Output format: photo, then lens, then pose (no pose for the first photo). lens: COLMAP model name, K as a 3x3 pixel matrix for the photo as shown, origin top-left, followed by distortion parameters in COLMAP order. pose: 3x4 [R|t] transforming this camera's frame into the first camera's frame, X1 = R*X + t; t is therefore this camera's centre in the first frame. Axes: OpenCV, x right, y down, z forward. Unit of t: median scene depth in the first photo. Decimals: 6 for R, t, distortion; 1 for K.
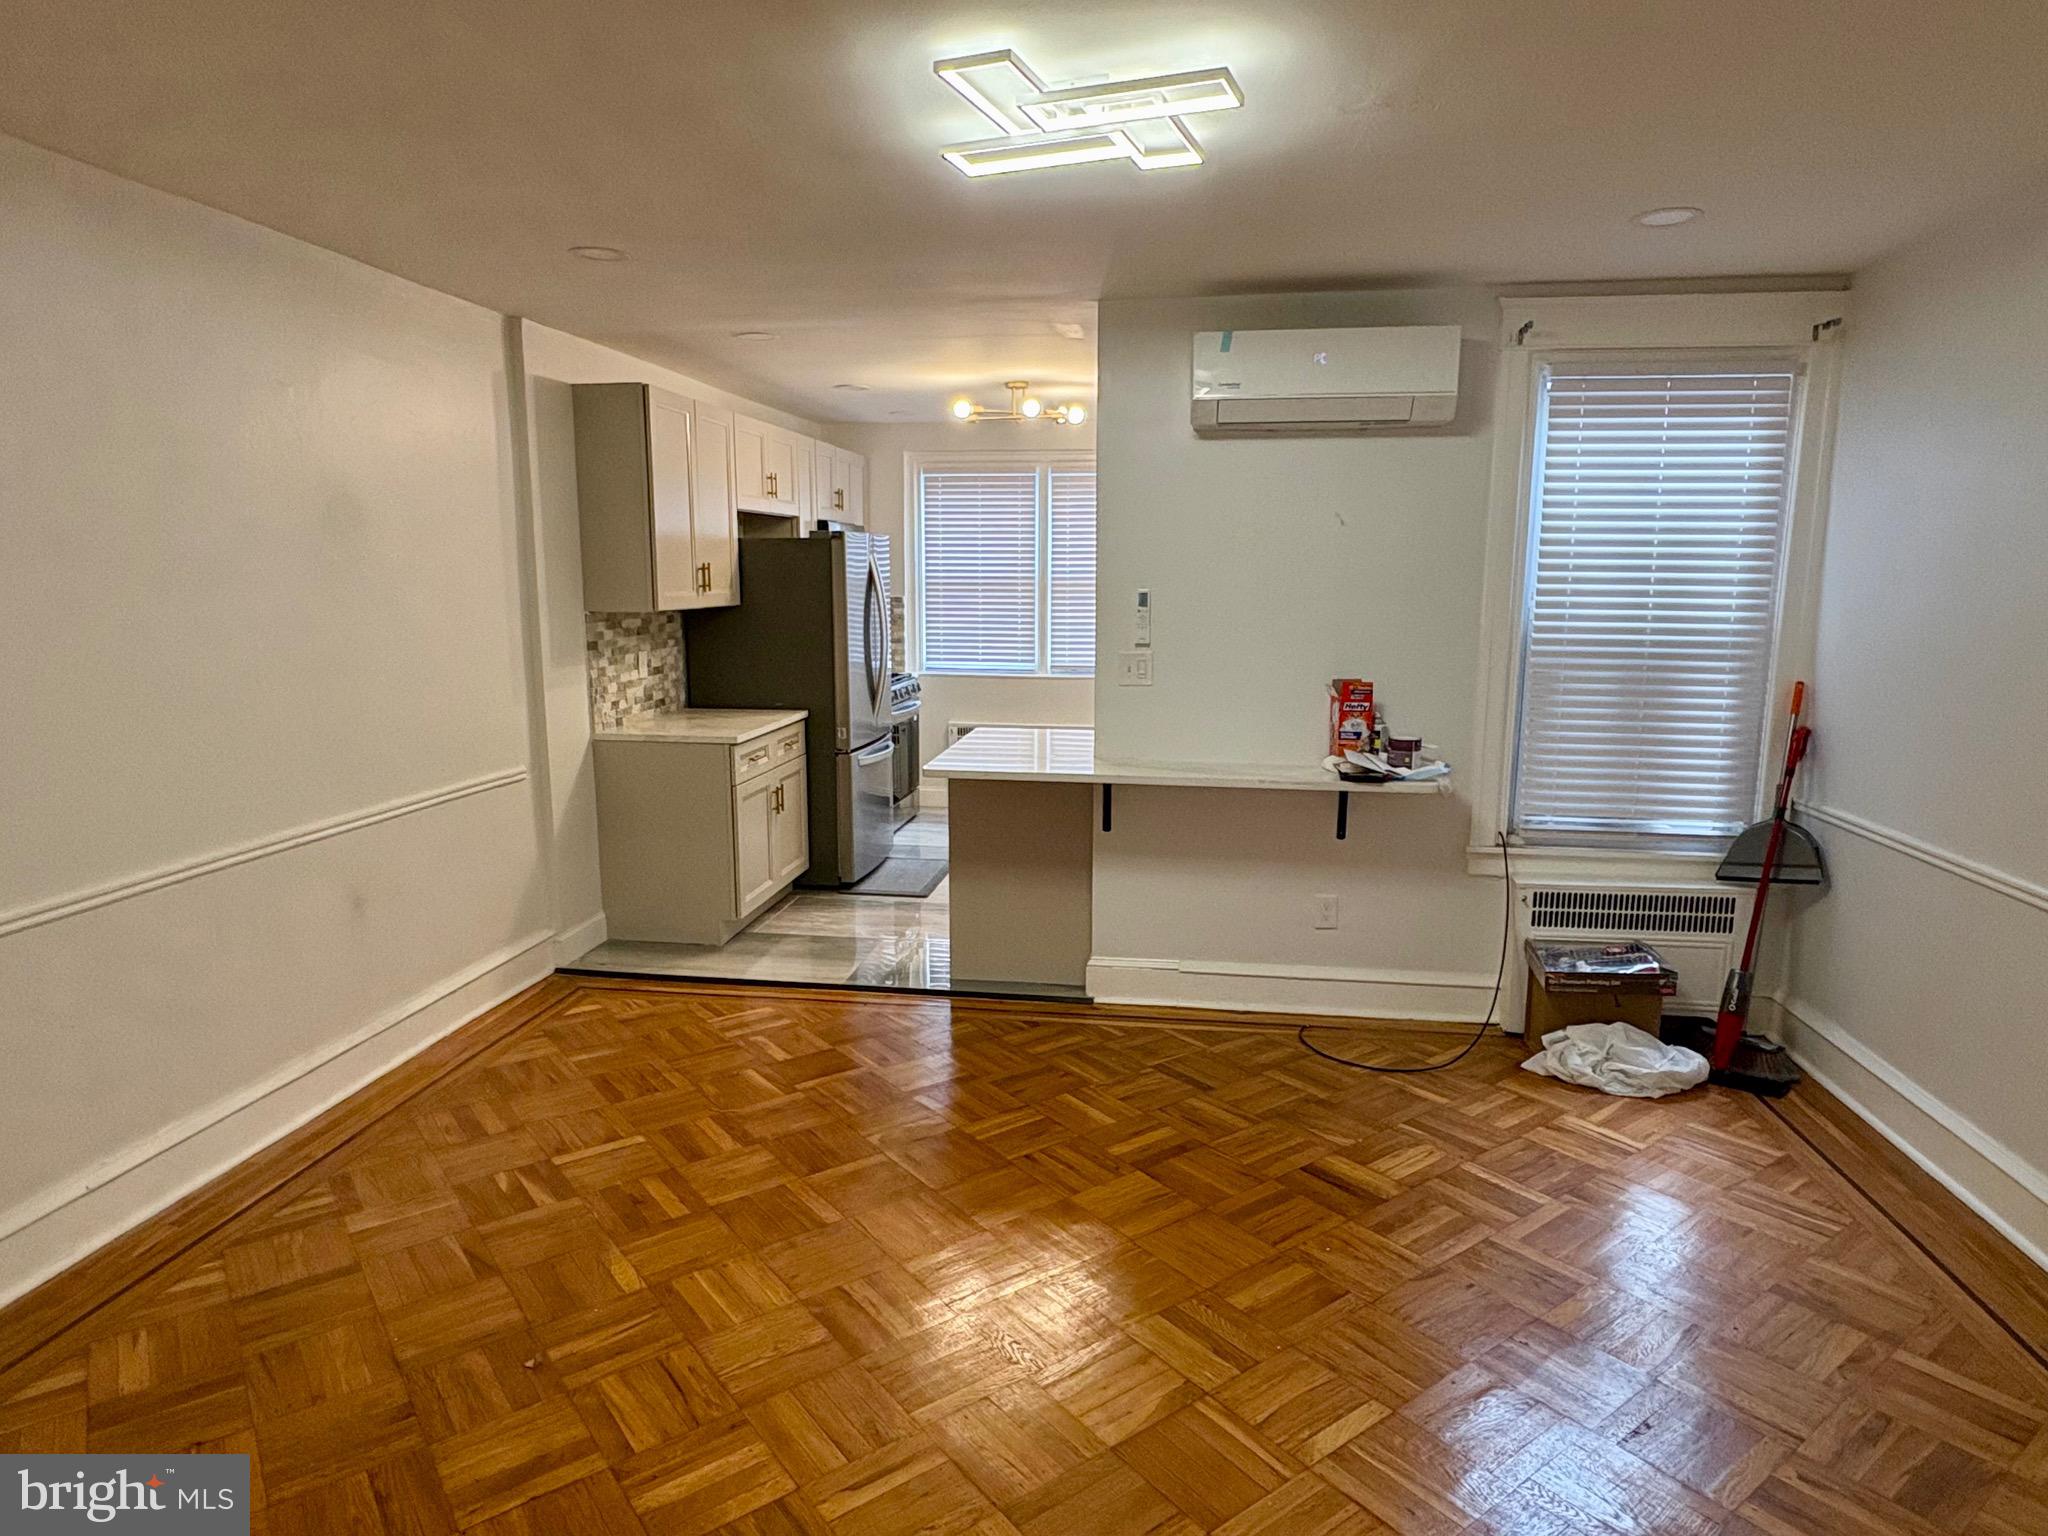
lens RADIAL K [[1251.1, 0, 1022.6], [0, 1251.1, 766.0], [0, 0, 1]] dist [-0.003128, 0.002300]
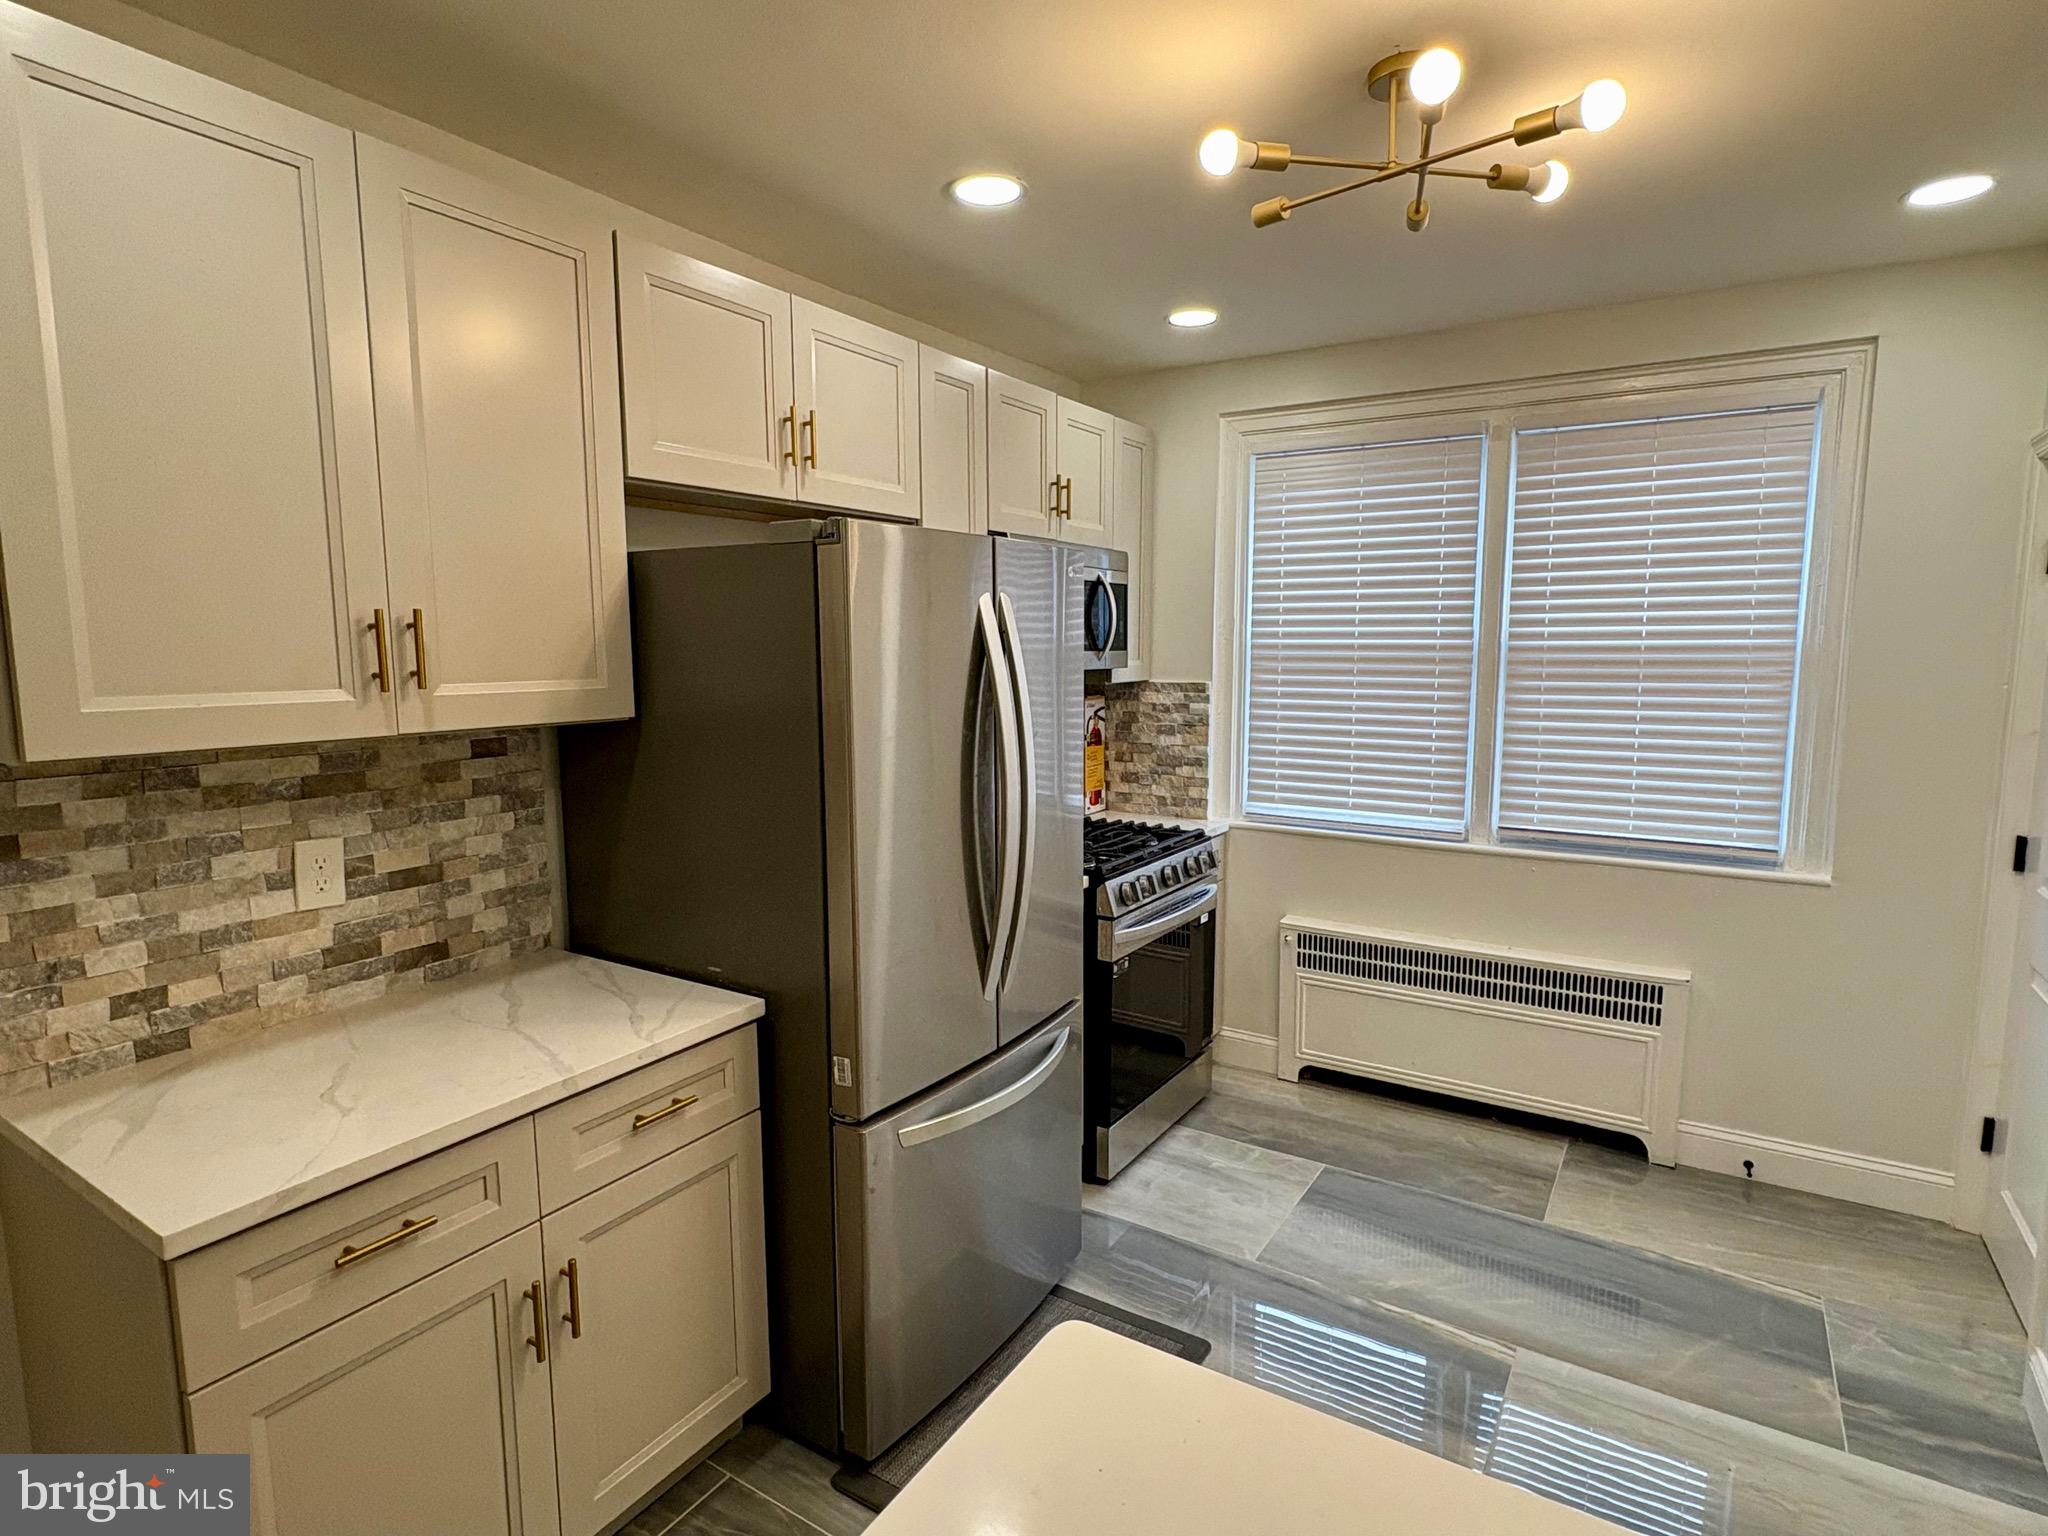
lens RADIAL K [[1075.8, 0, 1016.4], [0, 1075.8, 769.1], [0, 0, 1]] dist [-0.000158, 0.002336]
pose [[0.914472, 0.042779, -0.402381, 0.039008], [-0.057433, 0.998051, -0.024418, -0.168349], [0.400552, 0.045440, 0.915147, 1.114748]]
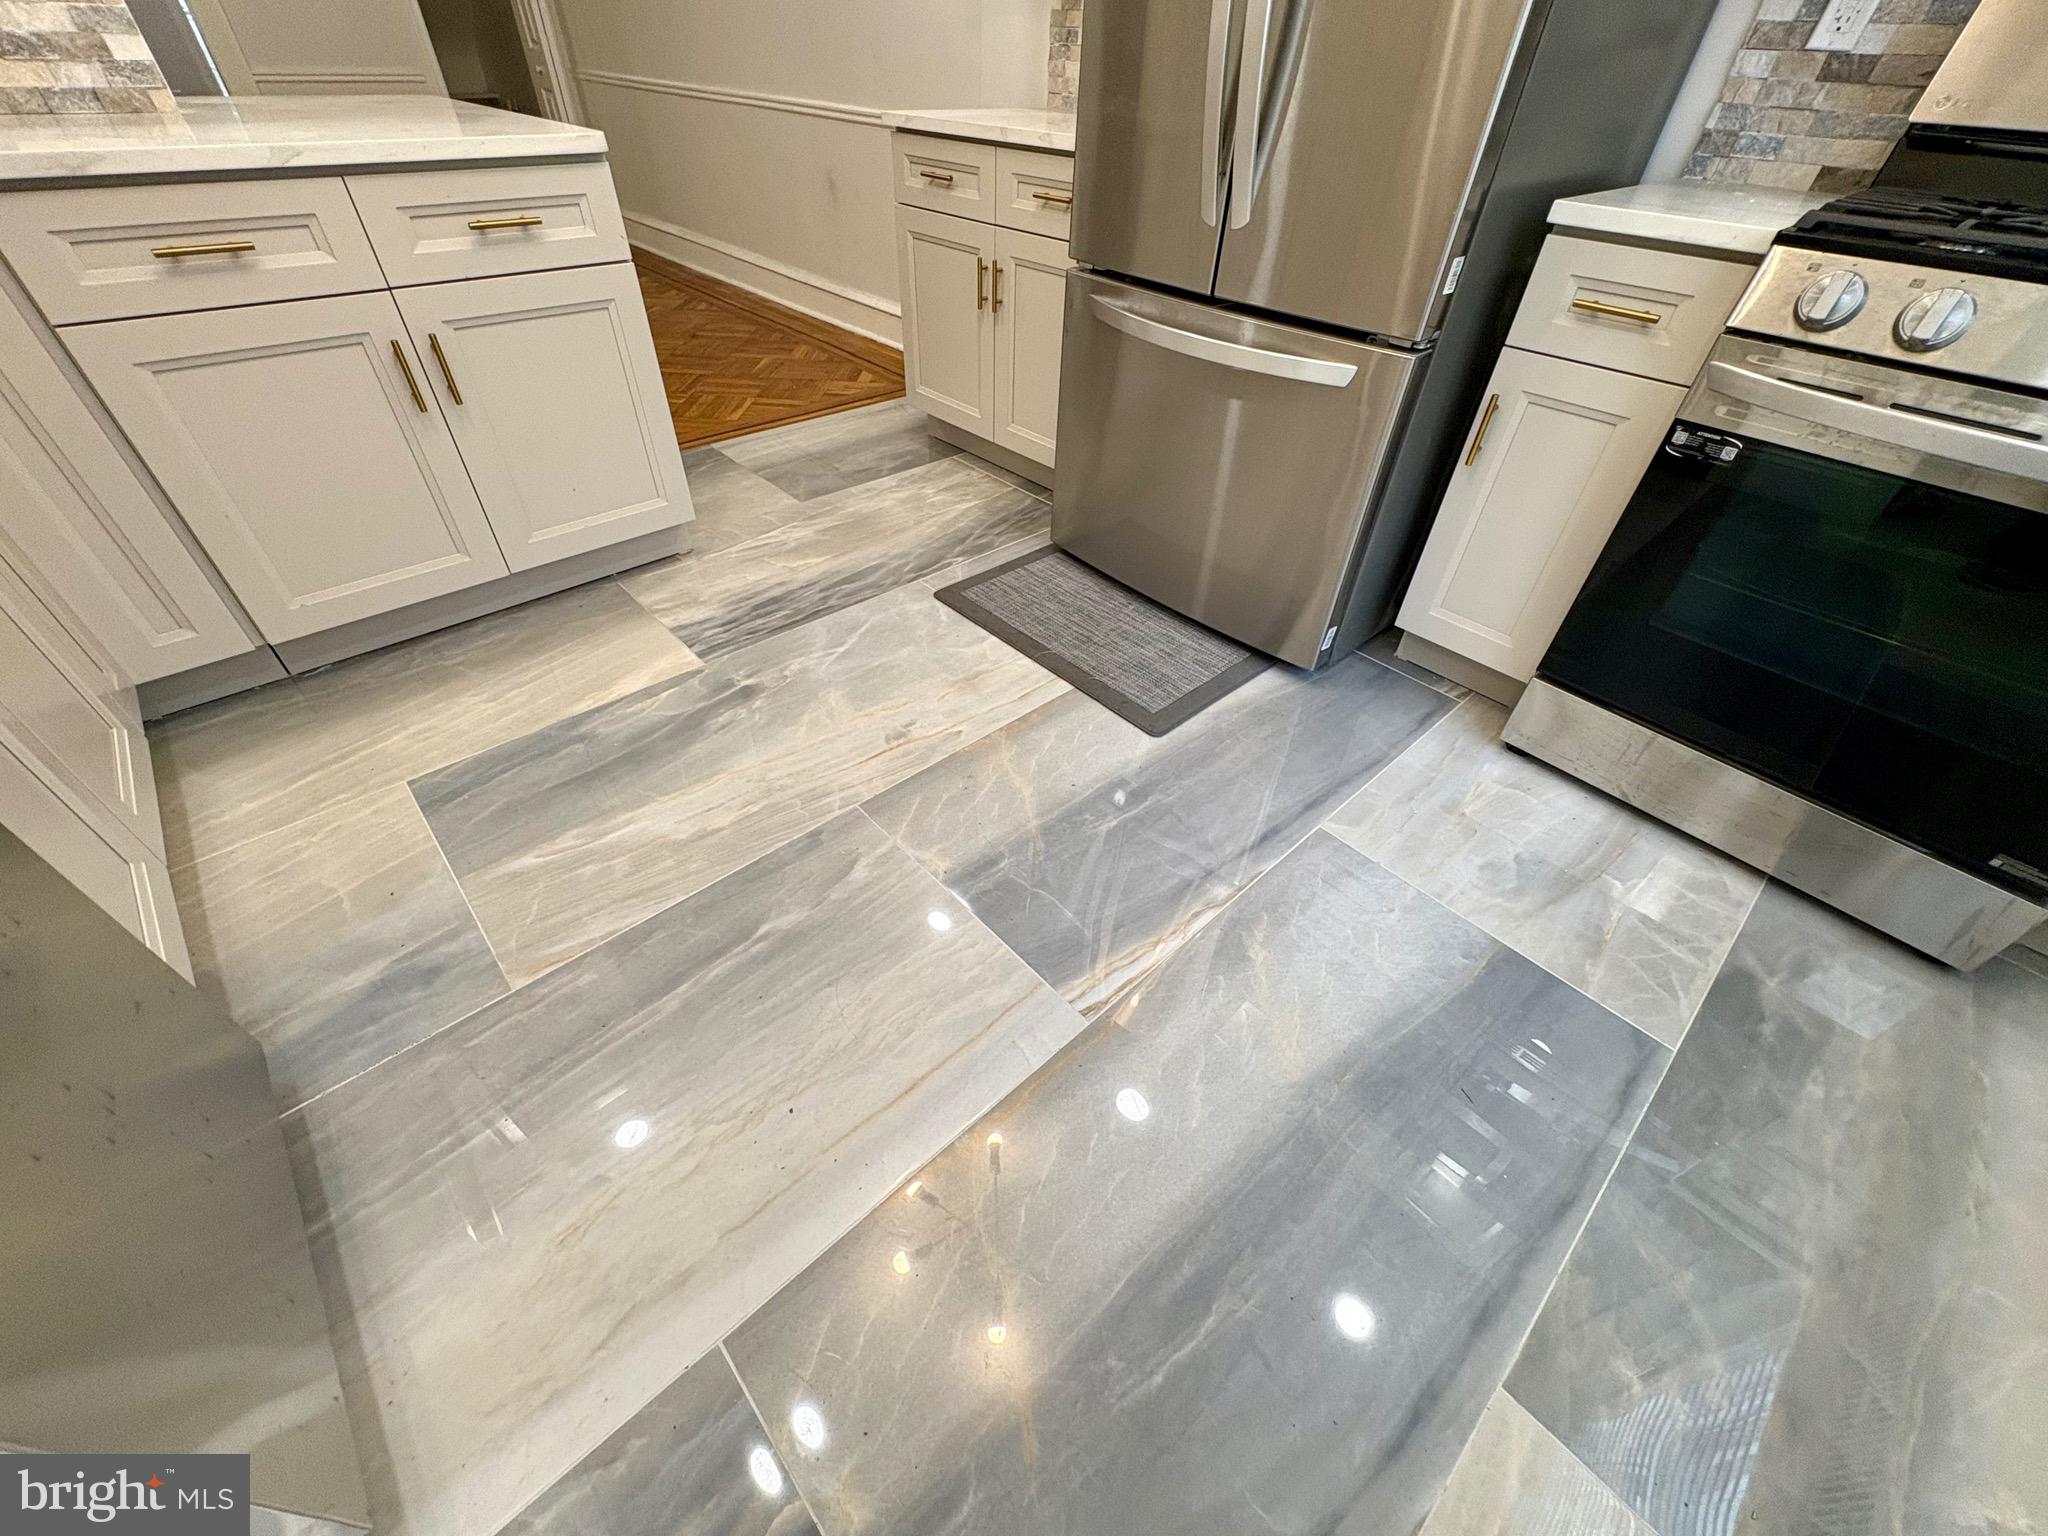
lens RADIAL K [[835.1, 0, 1032.4], [0, 835.1, 777.1], [0, 0, 1]] dist [-0.000785, 0.000367]
pose [[-0.622703, 0.501670, -0.600473, 0.221324], [-0.158235, 0.670824, 0.724539, -0.157543], [0.766291, 0.546189, -0.338342, 1.835475]]
